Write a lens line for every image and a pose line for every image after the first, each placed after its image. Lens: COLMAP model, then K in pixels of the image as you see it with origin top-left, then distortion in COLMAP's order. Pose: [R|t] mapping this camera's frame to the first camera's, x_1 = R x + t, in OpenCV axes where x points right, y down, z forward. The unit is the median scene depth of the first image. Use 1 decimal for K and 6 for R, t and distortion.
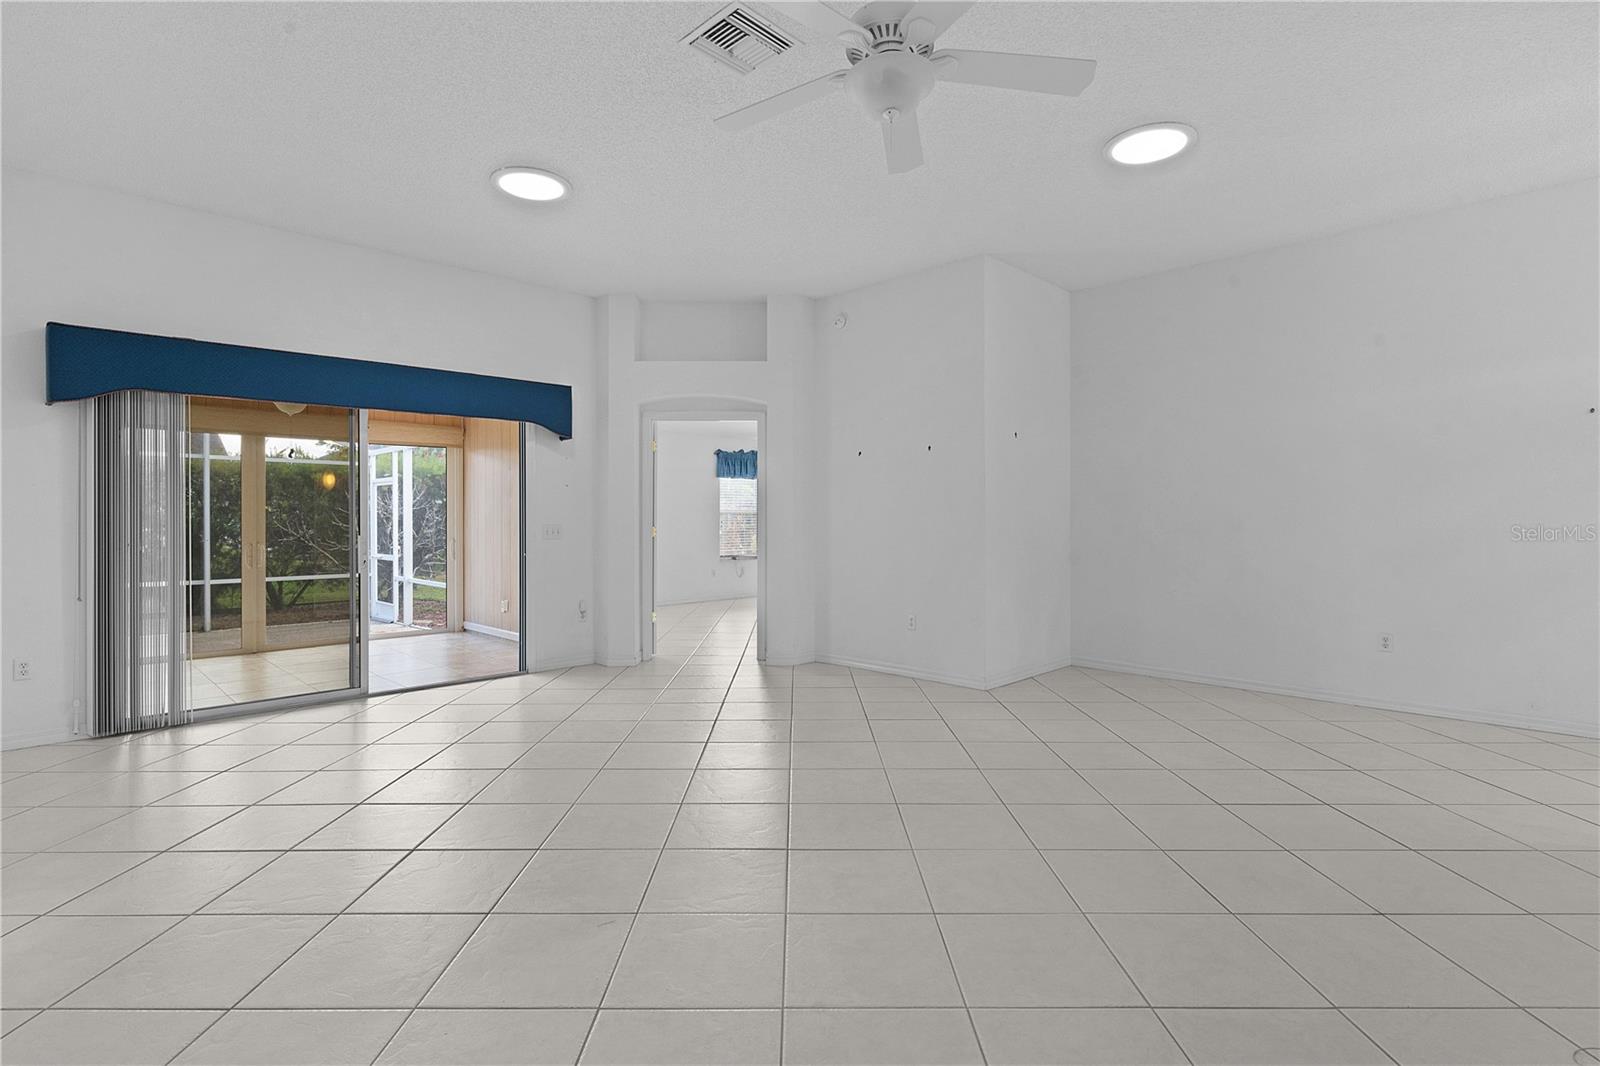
lens RADIAL K [[774.8, 0, 794.2], [0, 774.8, 520.9], [0, 0, 1]] dist [-0.000195, 0.000189]
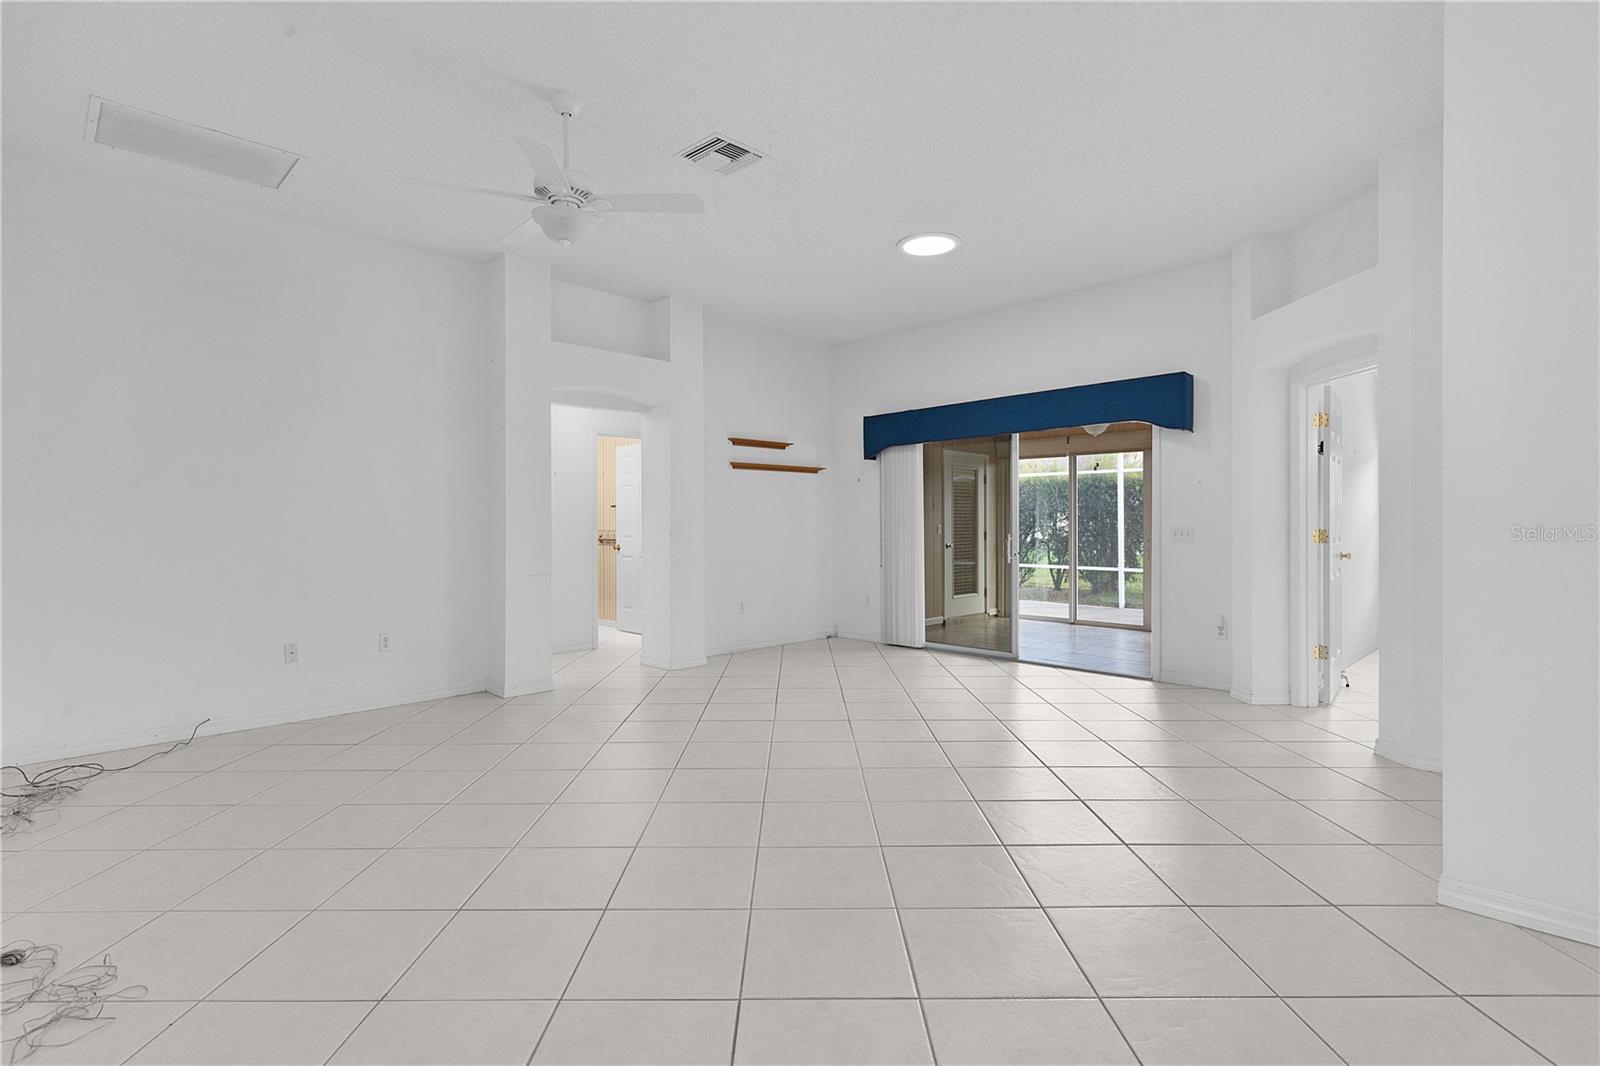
lens RADIAL K [[774.8, 0, 794.2], [0, 774.8, 520.9], [0, 0, 1]] dist [-0.000195, 0.000189]
pose [[0.027978, -0.002268, -0.999606, 0.639295], [0.008296, 0.999964, -0.002037, -0.002401], [0.999574, -0.008236, 0.027996, 0.552308]]
